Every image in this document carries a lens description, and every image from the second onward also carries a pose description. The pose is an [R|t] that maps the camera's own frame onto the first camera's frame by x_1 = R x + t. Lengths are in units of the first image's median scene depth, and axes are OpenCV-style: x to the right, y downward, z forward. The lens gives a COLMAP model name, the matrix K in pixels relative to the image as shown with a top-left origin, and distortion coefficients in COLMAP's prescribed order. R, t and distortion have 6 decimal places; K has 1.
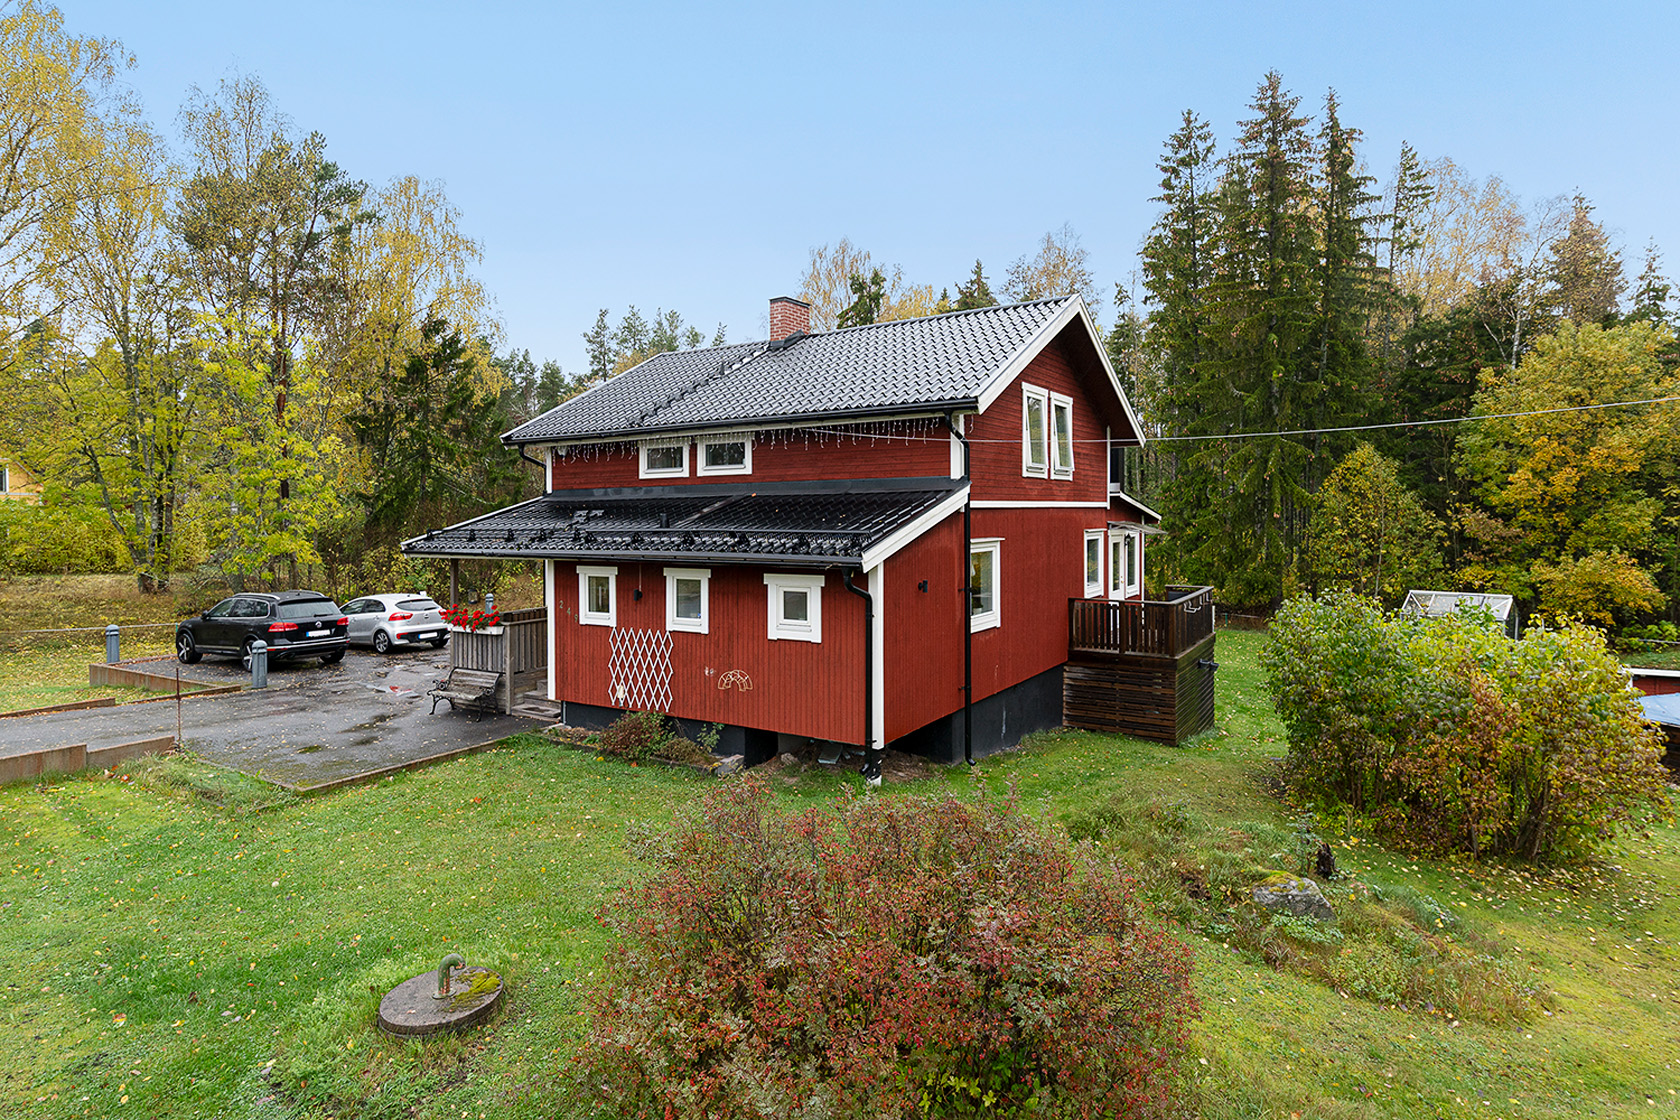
lens RADIAL K [[873.4, 0, 842.2], [0, 873.4, 475.5], [0, 0, 1]] dist [0.010893, 0.000802]
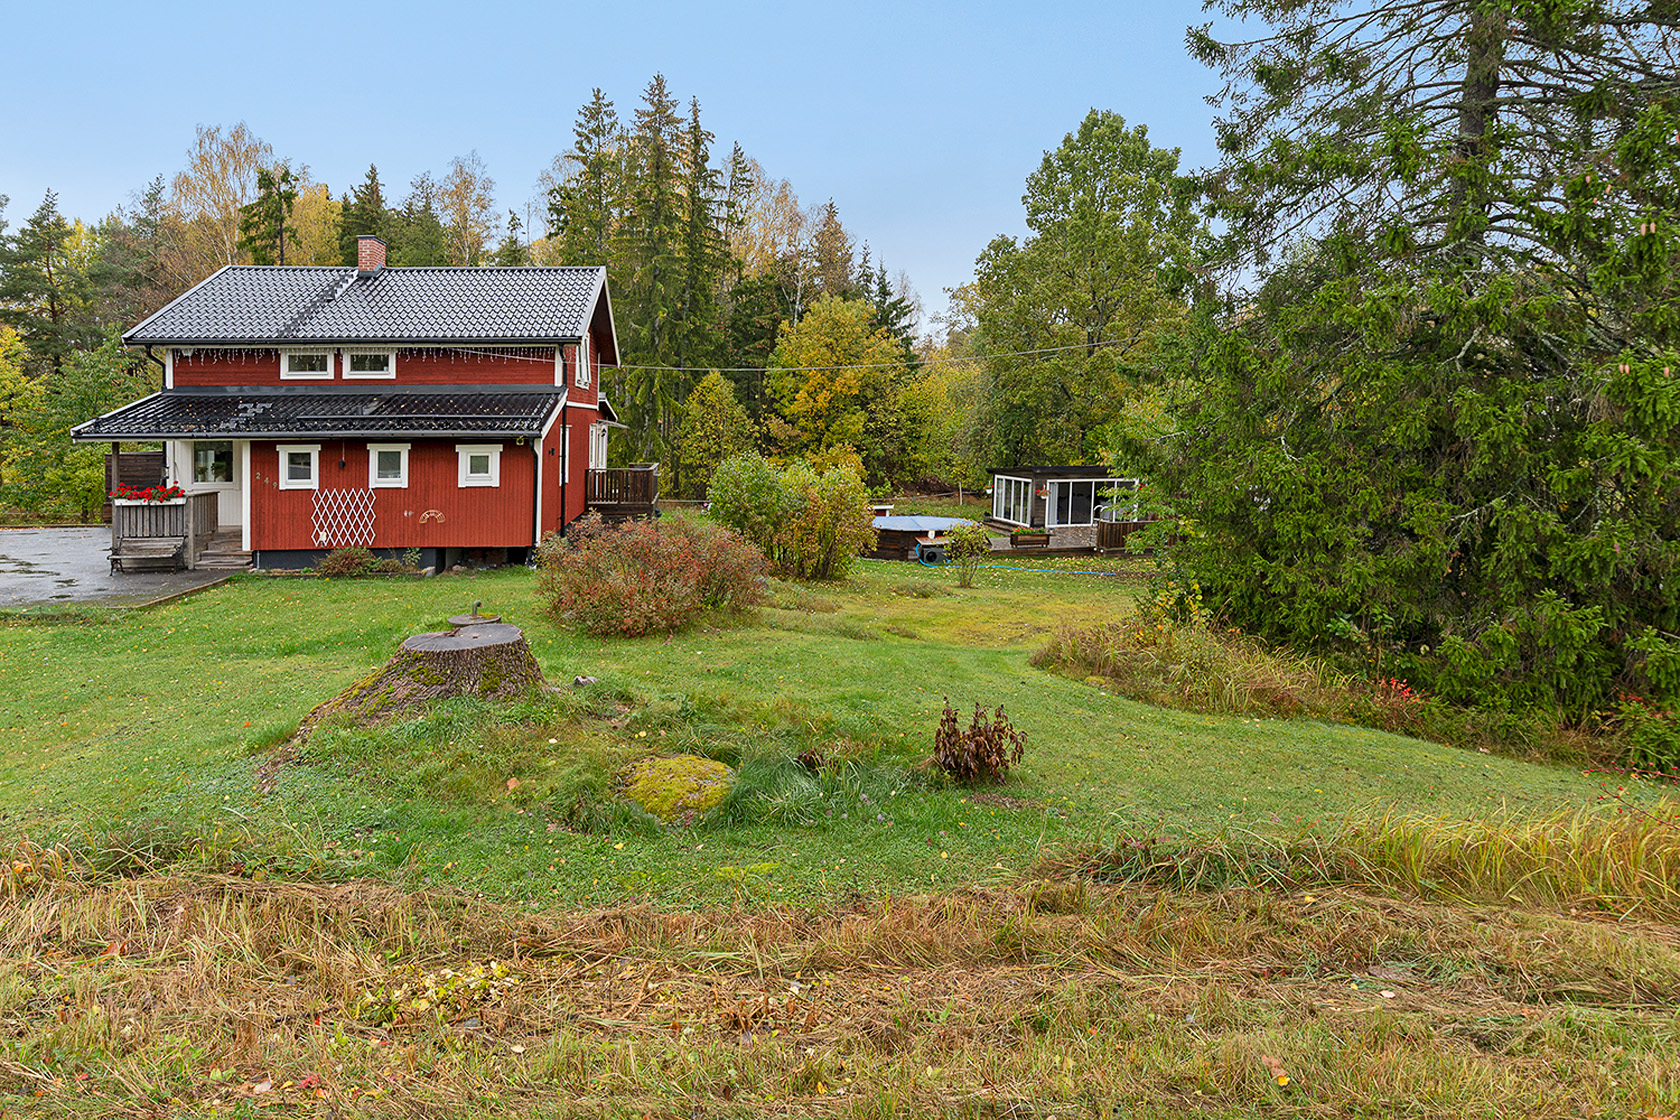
lens RADIAL K [[873.4, 0, 842.2], [0, 873.4, 475.5], [0, 0, 1]] dist [0.010893, 0.000802]
pose [[0.748022, -0.040314, 0.662449, -0.183629], [-0.024018, 0.995855, 0.087724, 0.004609], [-0.663240, -0.081530, 0.743953, -0.181366]]
